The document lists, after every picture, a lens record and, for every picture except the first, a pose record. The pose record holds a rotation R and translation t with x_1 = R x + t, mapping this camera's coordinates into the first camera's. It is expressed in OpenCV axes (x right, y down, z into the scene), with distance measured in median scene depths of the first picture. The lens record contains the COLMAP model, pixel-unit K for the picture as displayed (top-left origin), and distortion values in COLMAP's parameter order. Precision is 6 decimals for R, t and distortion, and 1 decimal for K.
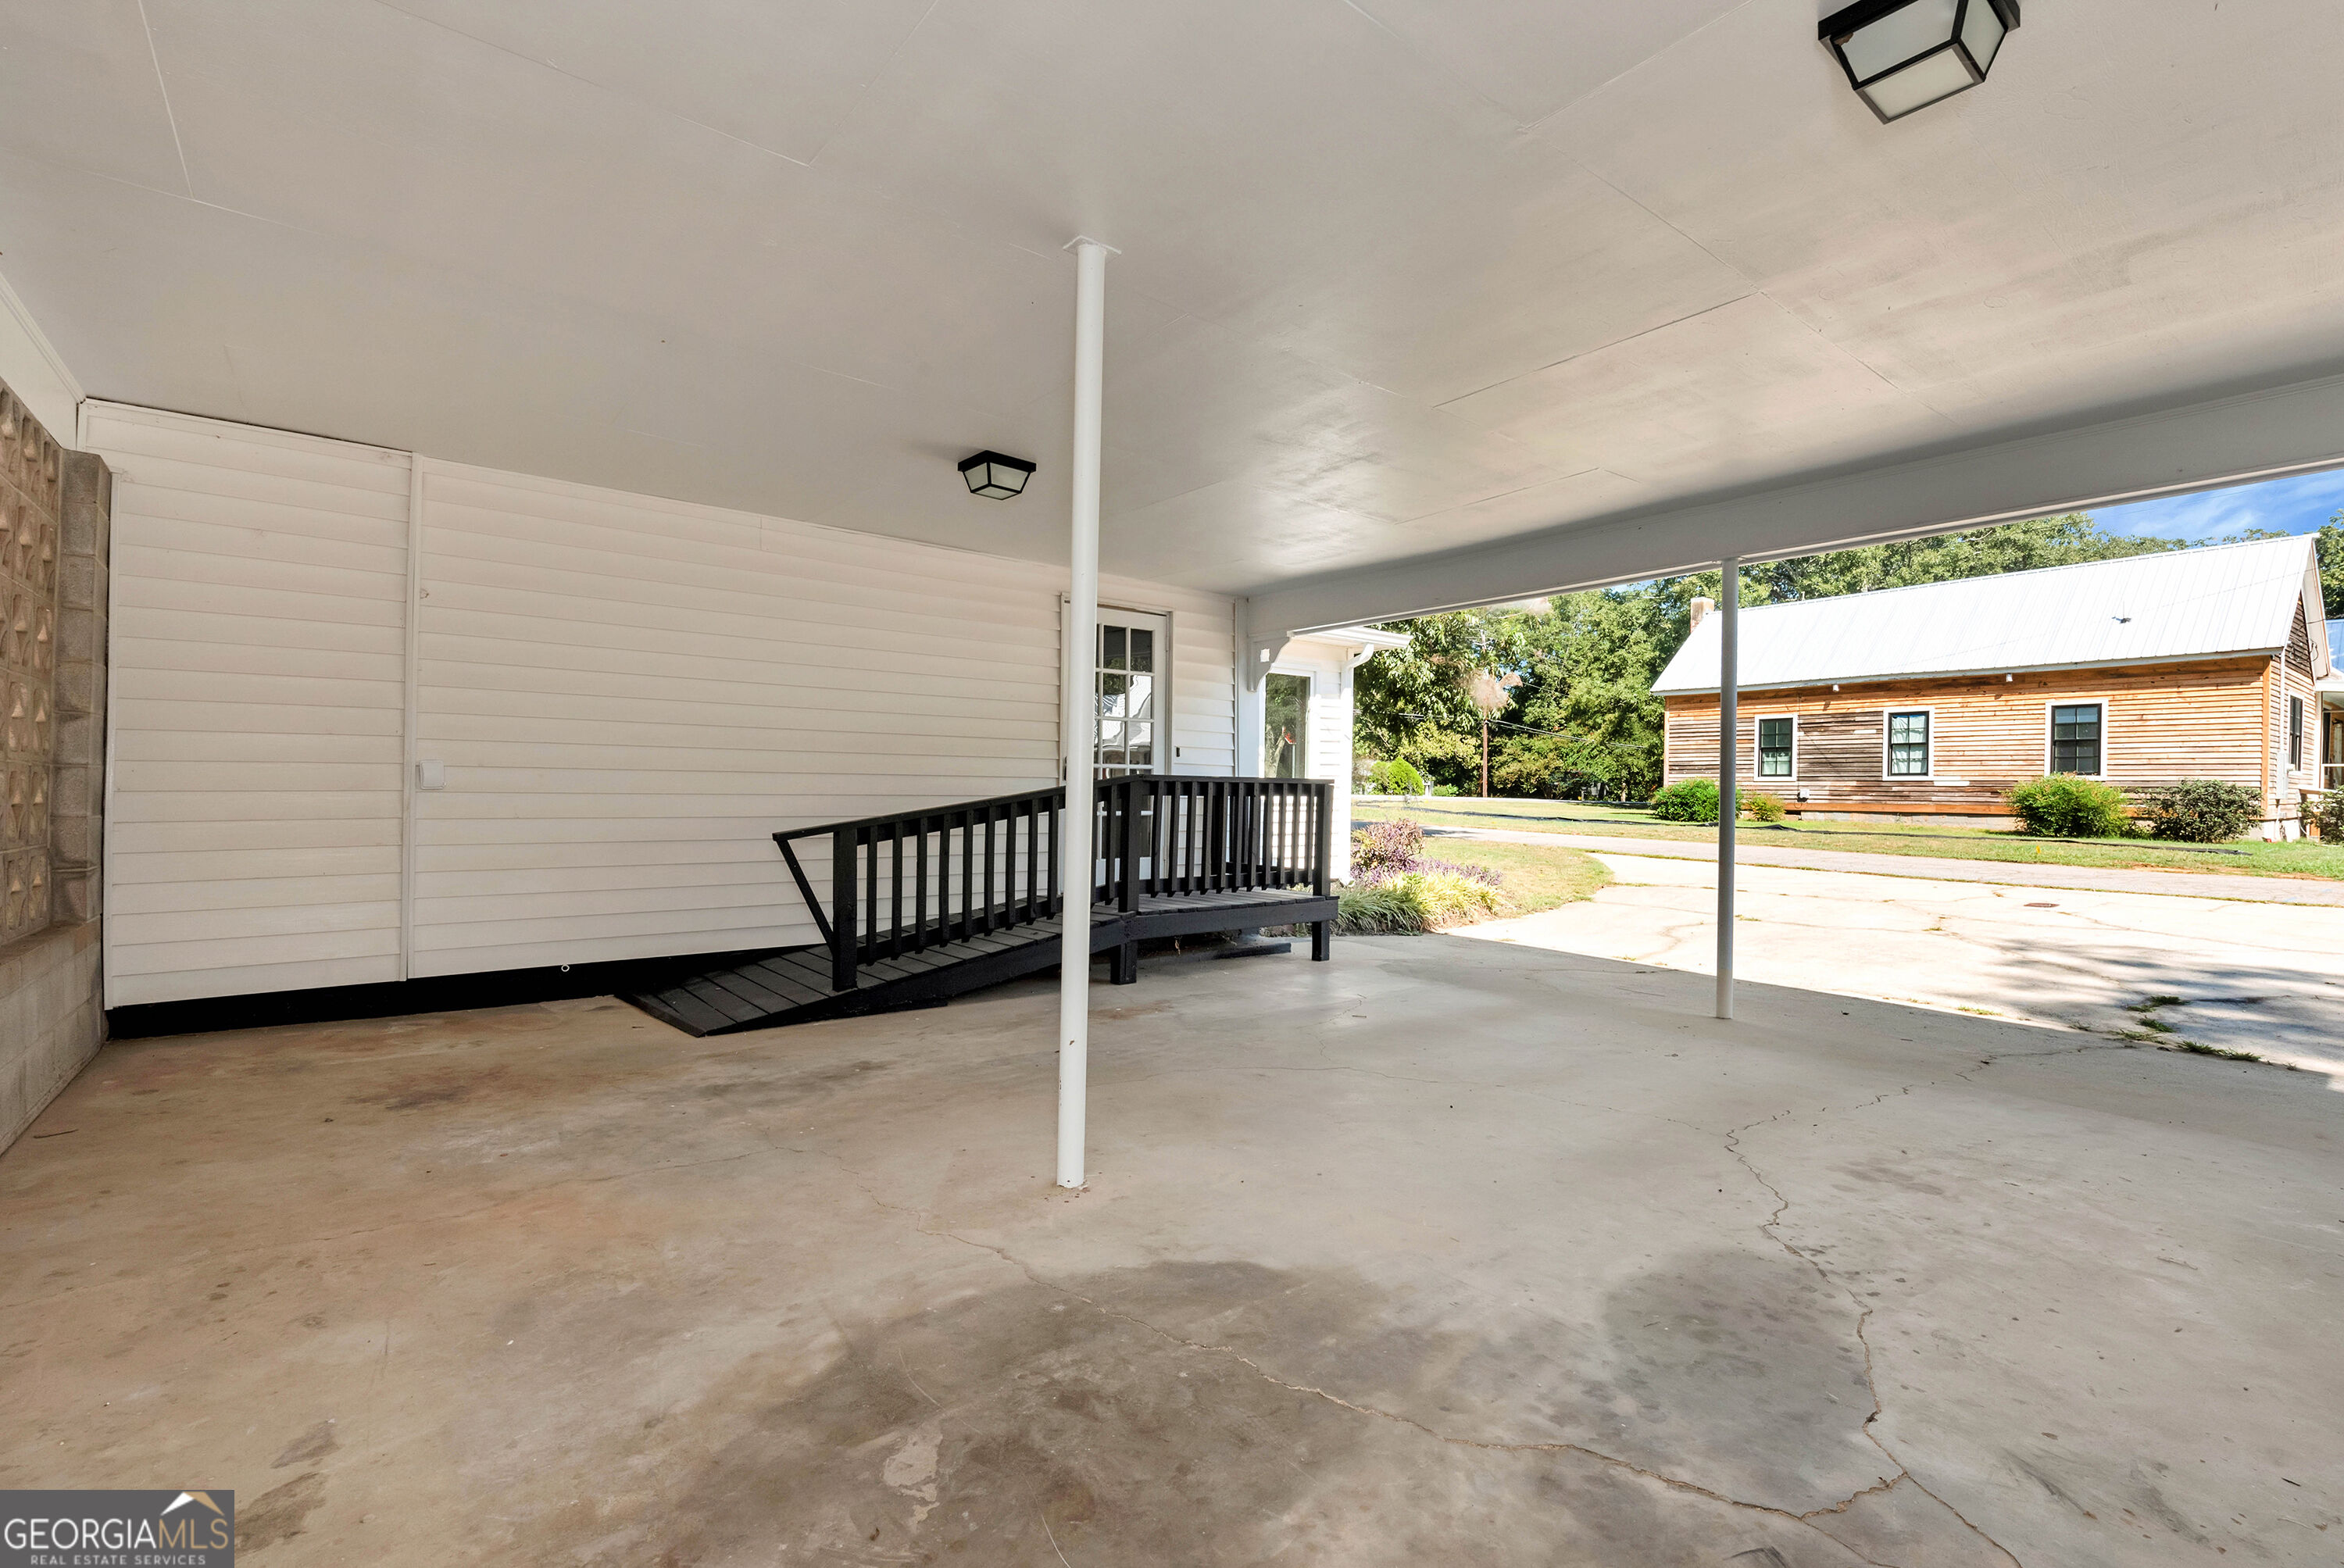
lens RADIAL K [[1070.0, 0, 1172.0], [0, 1070.0, 784.0], [0, 0, 1]] dist [-0.004271, 0.000595]
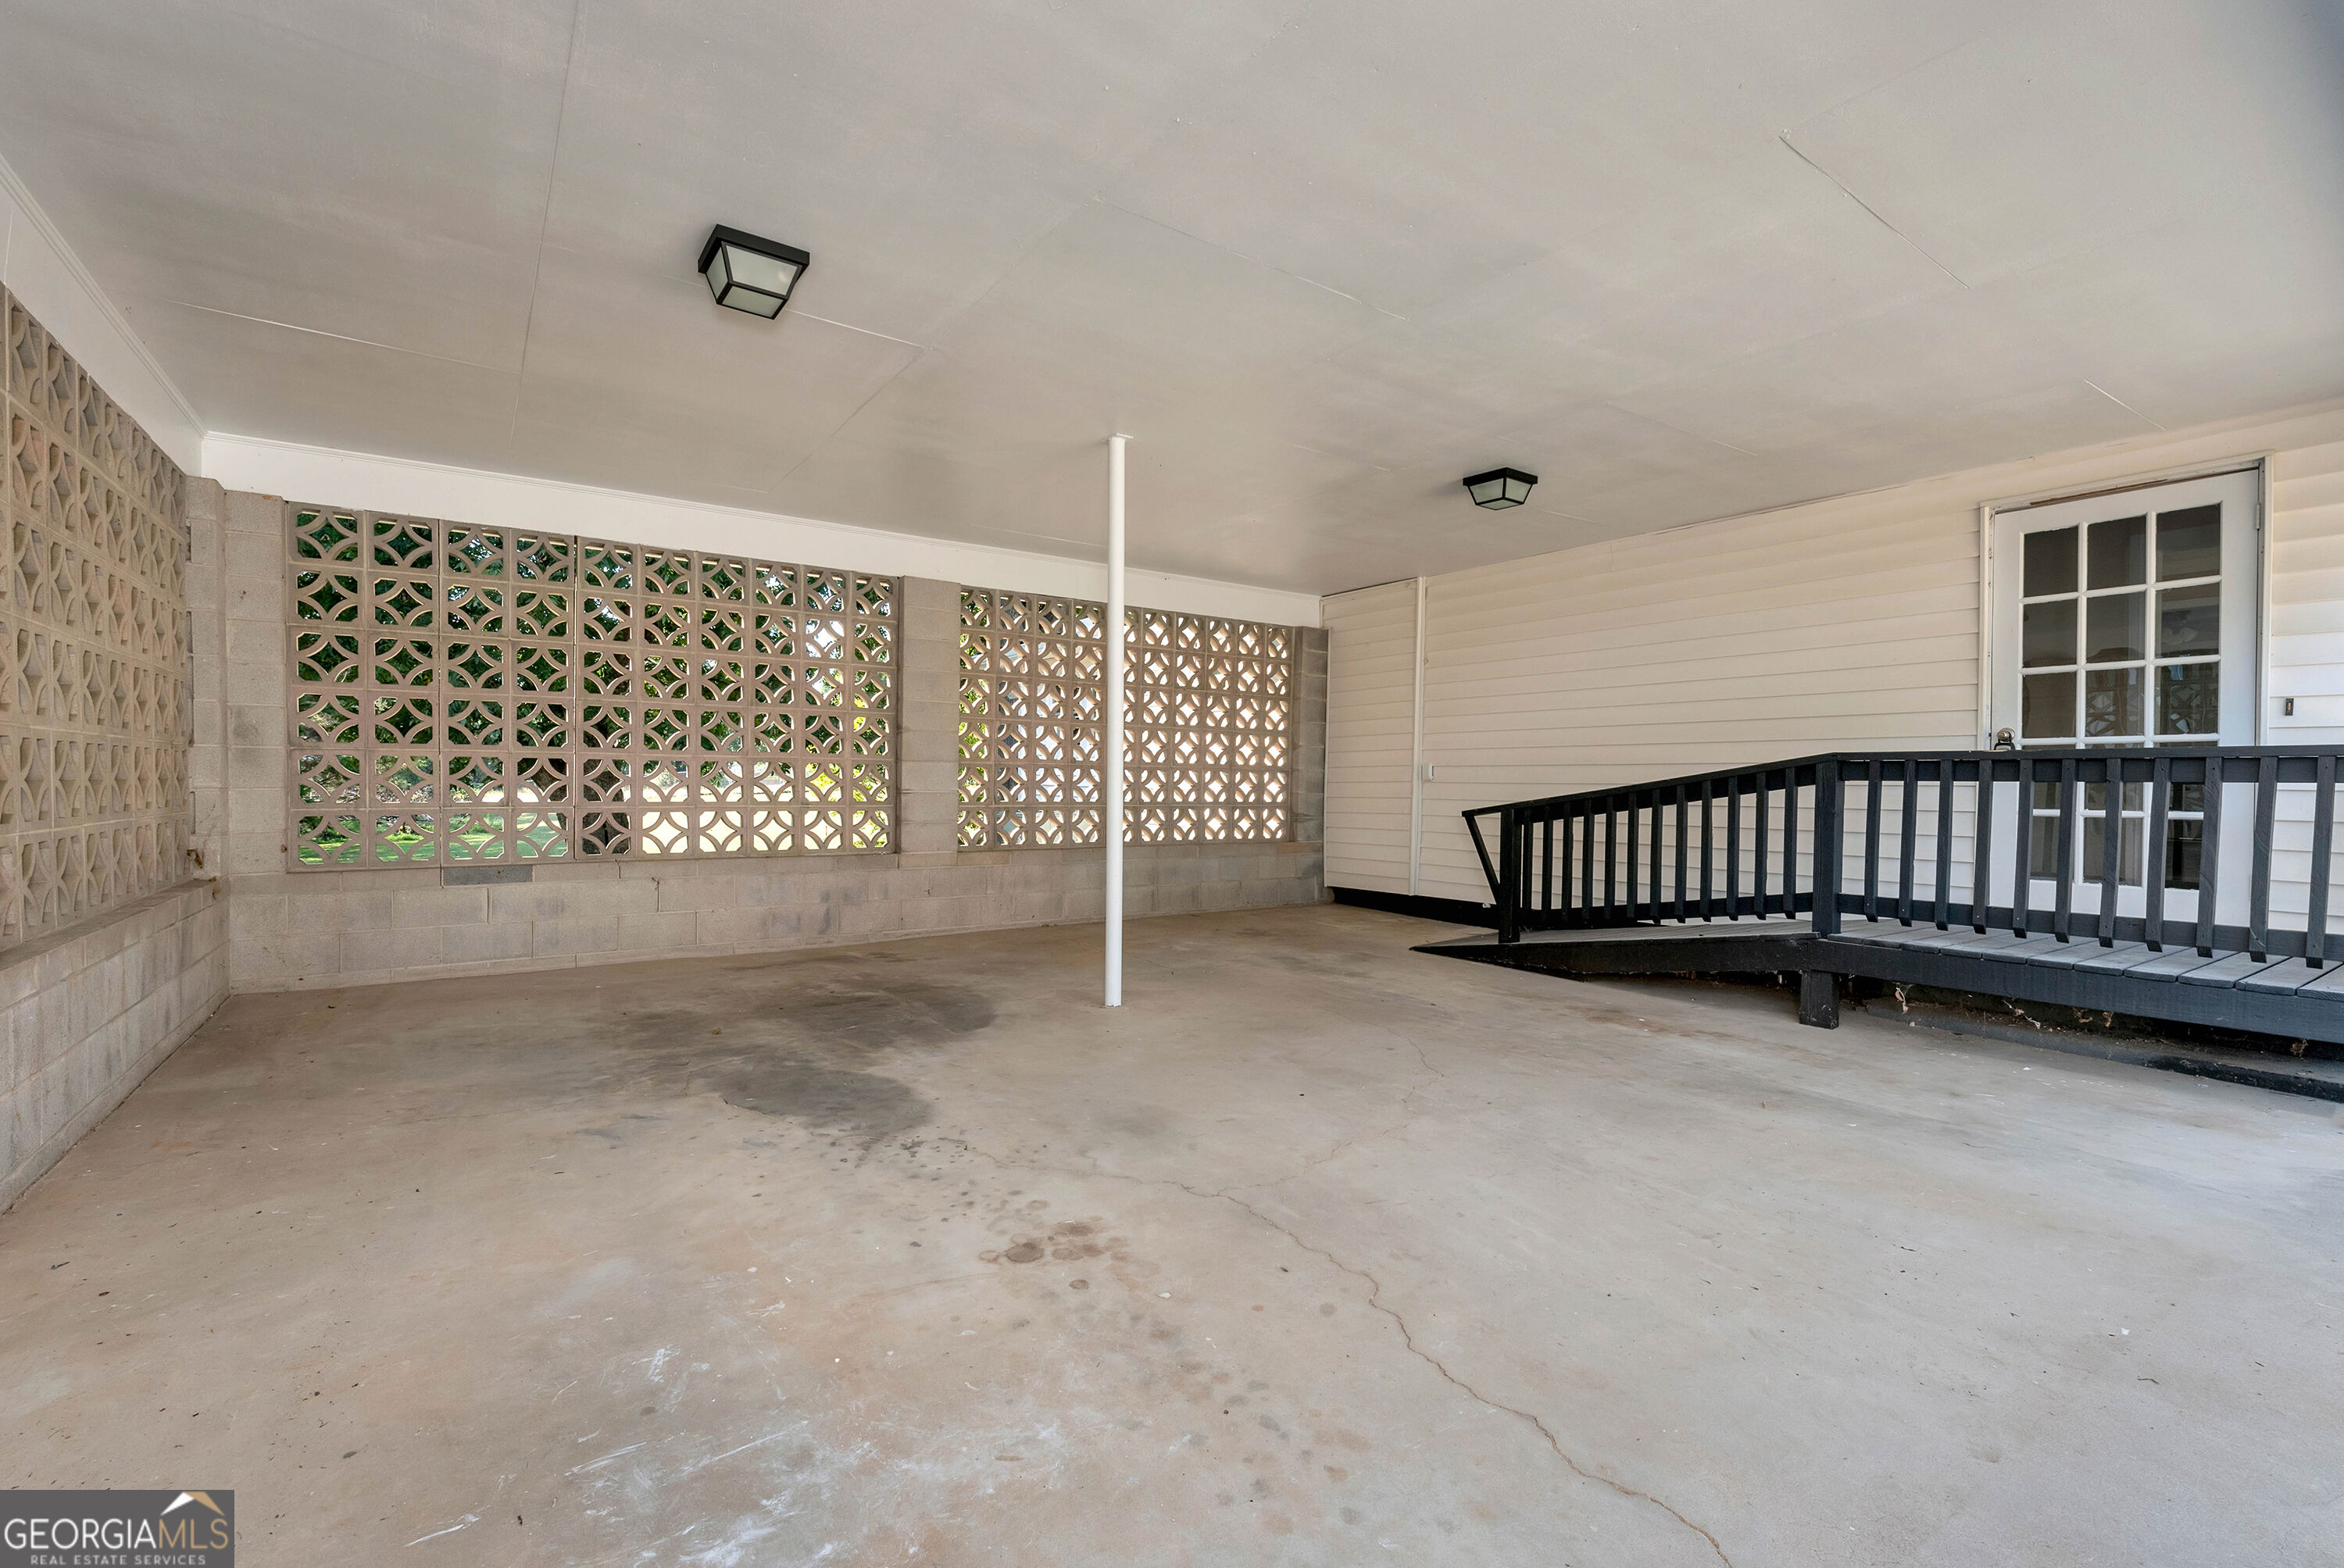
lens RADIAL K [[1070.0, 0, 1172.0], [0, 1070.0, 784.0], [0, 0, 1]] dist [-0.004271, 0.000595]
pose [[-0.080586, -0.010980, -0.996687, 1.816637], [-0.006989, 0.999921, -0.010450, 0.058427], [0.996723, 0.006124, -0.080656, 1.438148]]
